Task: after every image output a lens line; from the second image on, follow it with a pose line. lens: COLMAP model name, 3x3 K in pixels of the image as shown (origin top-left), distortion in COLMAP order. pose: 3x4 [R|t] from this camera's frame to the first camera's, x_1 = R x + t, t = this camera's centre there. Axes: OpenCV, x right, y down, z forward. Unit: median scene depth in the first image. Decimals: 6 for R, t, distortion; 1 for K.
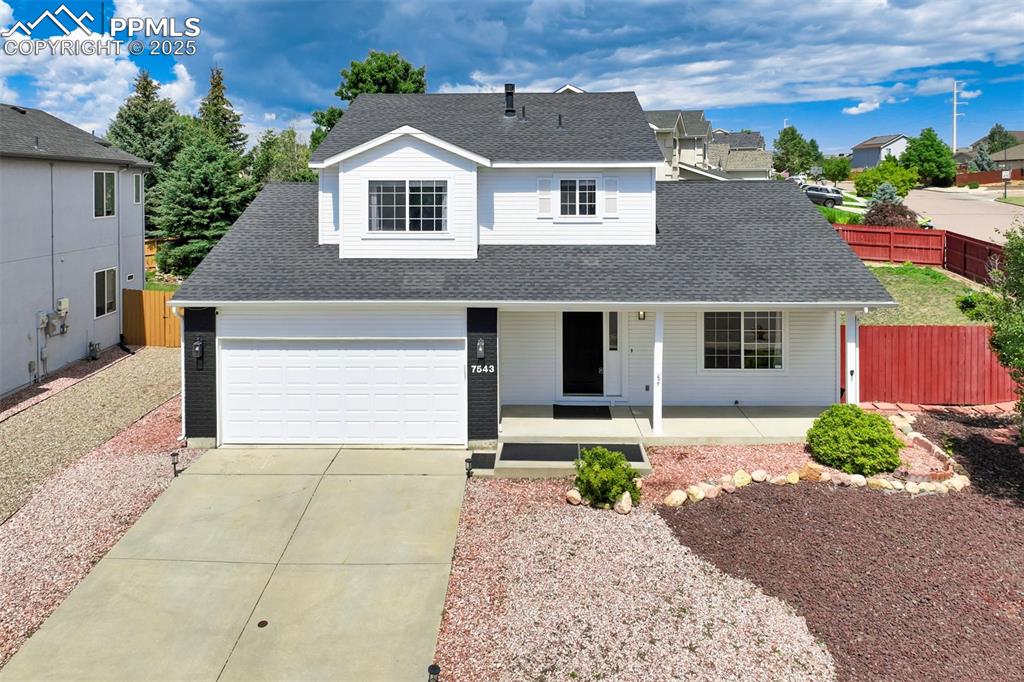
lens RADIAL K [[743.3, 0, 513.9], [0, 743.3, 176.8], [0, 0, 1]] dist [0.006490, 0.001943]
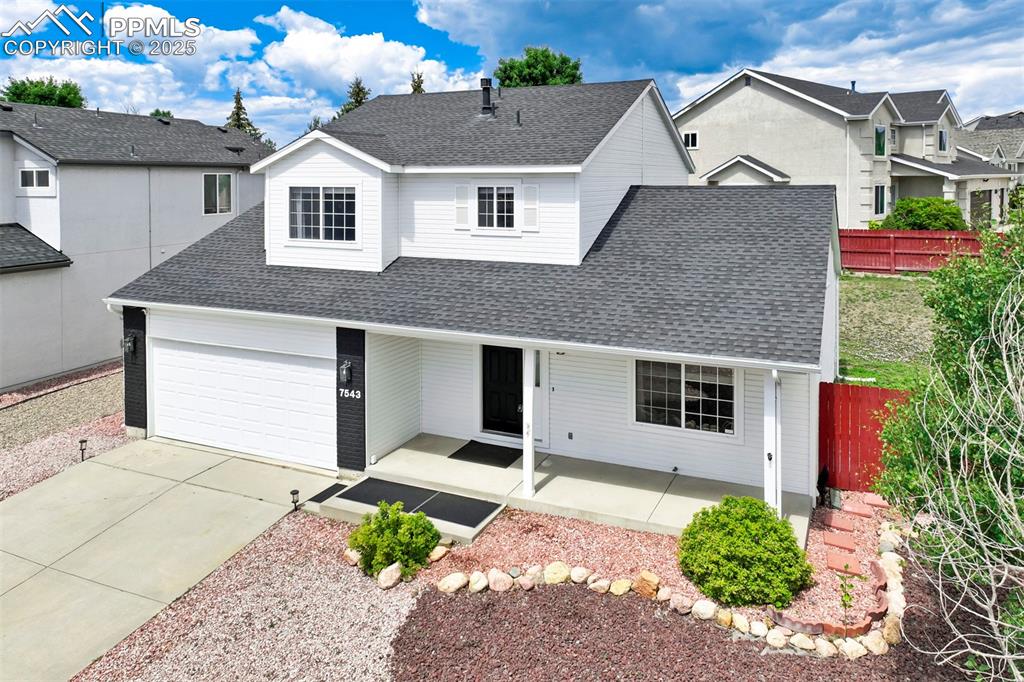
lens RADIAL K [[743.3, 0, 513.9], [0, 743.3, 176.8], [0, 0, 1]] dist [0.006490, 0.001943]
pose [[0.919543, -0.000471, -0.392989, 0.463085], [0.004625, 0.999943, 0.009625, -0.016501], [0.392962, -0.010668, 0.919493, 0.214051]]
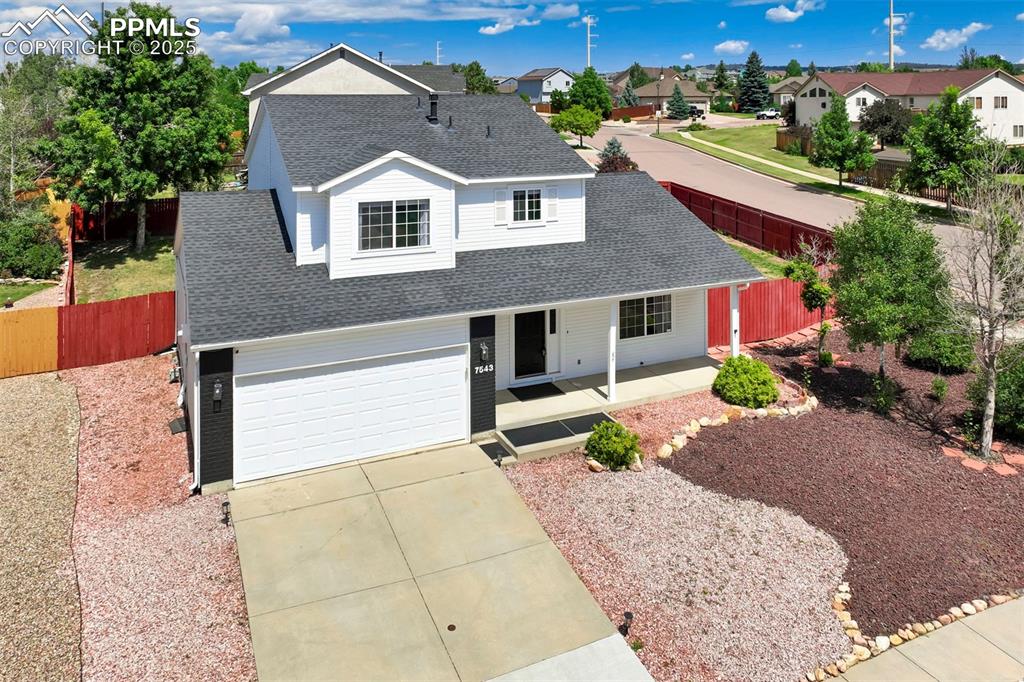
lens RADIAL K [[795.3, 0, 522.9], [0, 795.3, 80.9], [0, 0, 1]] dist [0.011309, -0.000235]
pose [[0.895699, 0.013368, 0.444459, -0.491379], [-0.003631, 0.999735, -0.022752, -0.143003], [-0.444646, 0.018765, 0.895510, -0.119882]]
